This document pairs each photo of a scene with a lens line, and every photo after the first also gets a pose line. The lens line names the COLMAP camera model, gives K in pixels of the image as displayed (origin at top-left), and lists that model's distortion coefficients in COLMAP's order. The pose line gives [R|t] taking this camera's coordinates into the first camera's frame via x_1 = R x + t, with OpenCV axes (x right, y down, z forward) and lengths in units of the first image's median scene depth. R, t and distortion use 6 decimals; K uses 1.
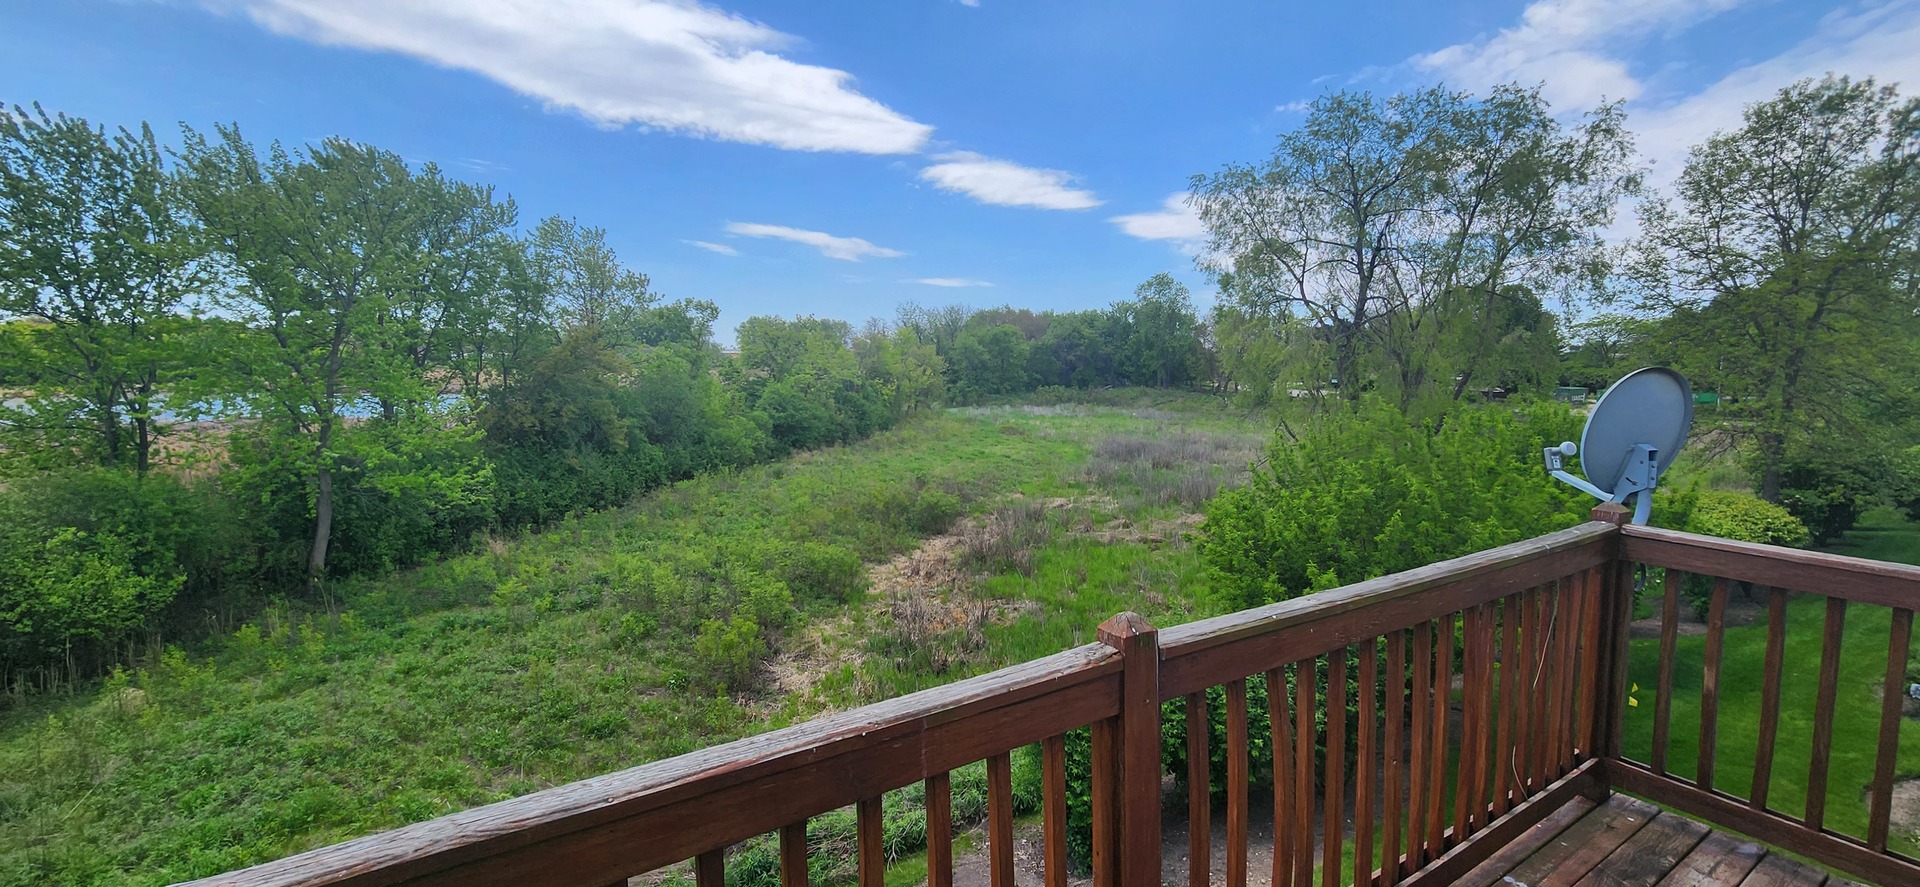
lens RADIAL K [[859.3, 0, 960.0], [0, 859.3, 443.5], [0, 0, 1]] dist [-0.000831, -0.000159]
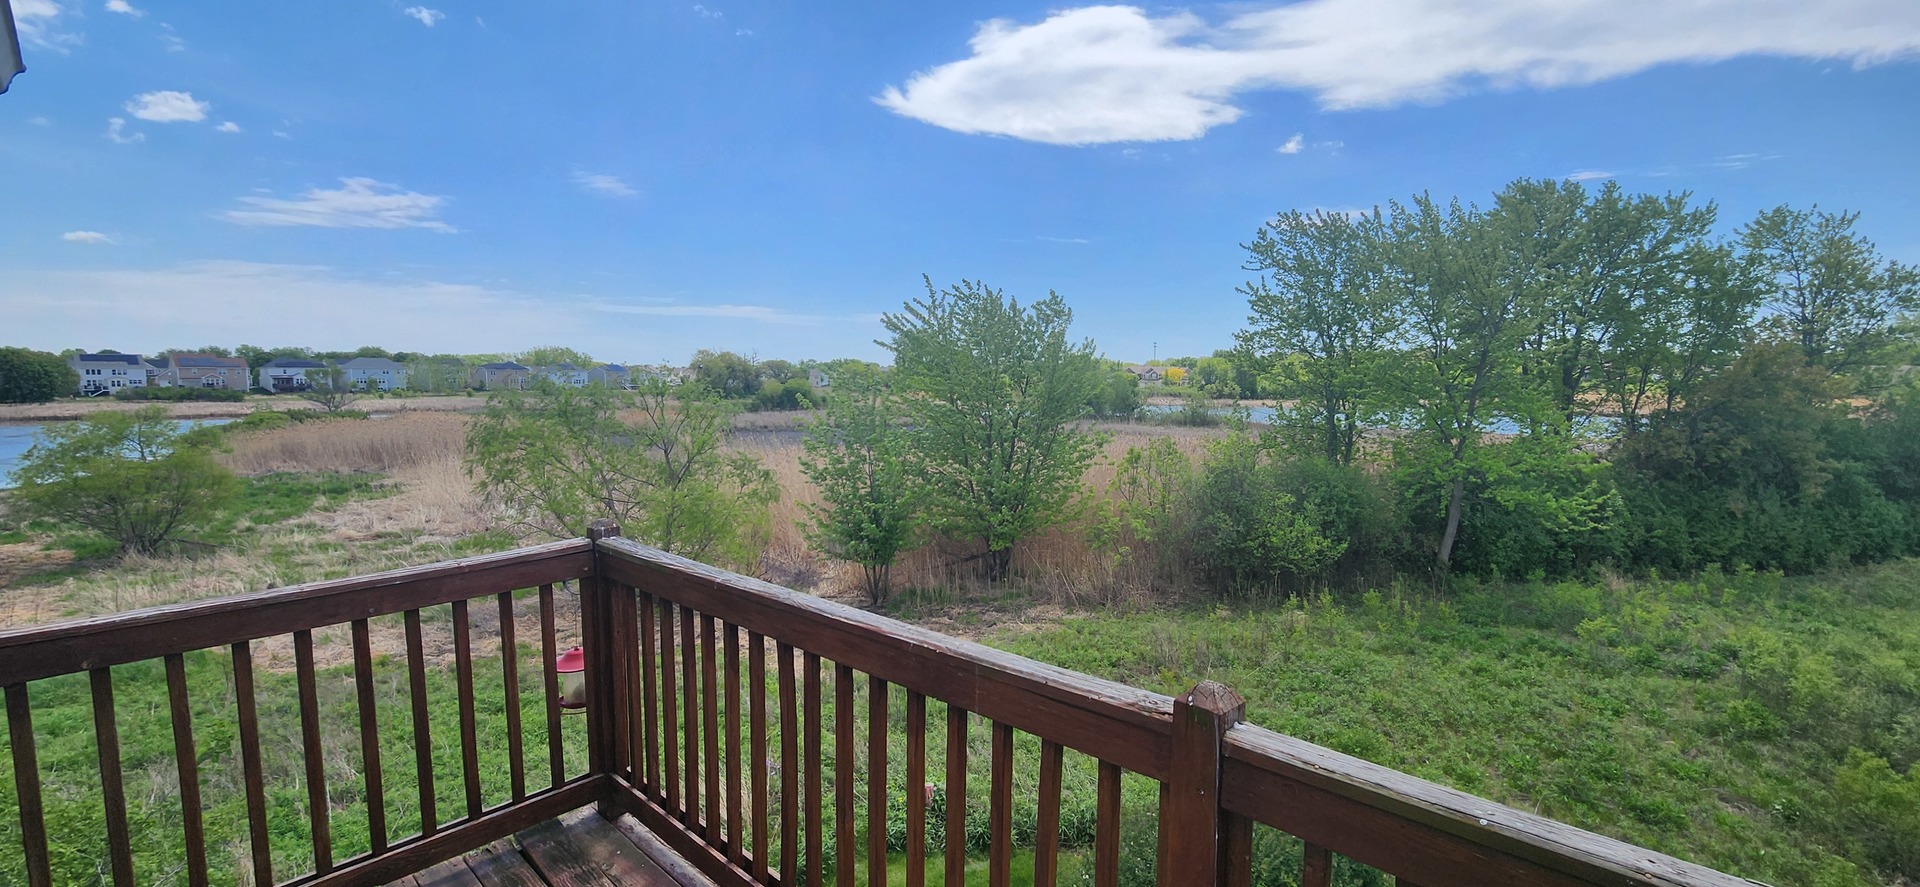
lens RADIAL K [[834.5, 0, 970.0], [0, 834.5, 449.6], [0, 0, 1]] dist [-0.002584, -0.000247]
pose [[0.200196, 0.080875, -0.976412, 0.220713], [-0.094175, 0.993561, 0.062987, -0.015798], [0.975219, 0.079344, 0.206523, 0.132959]]
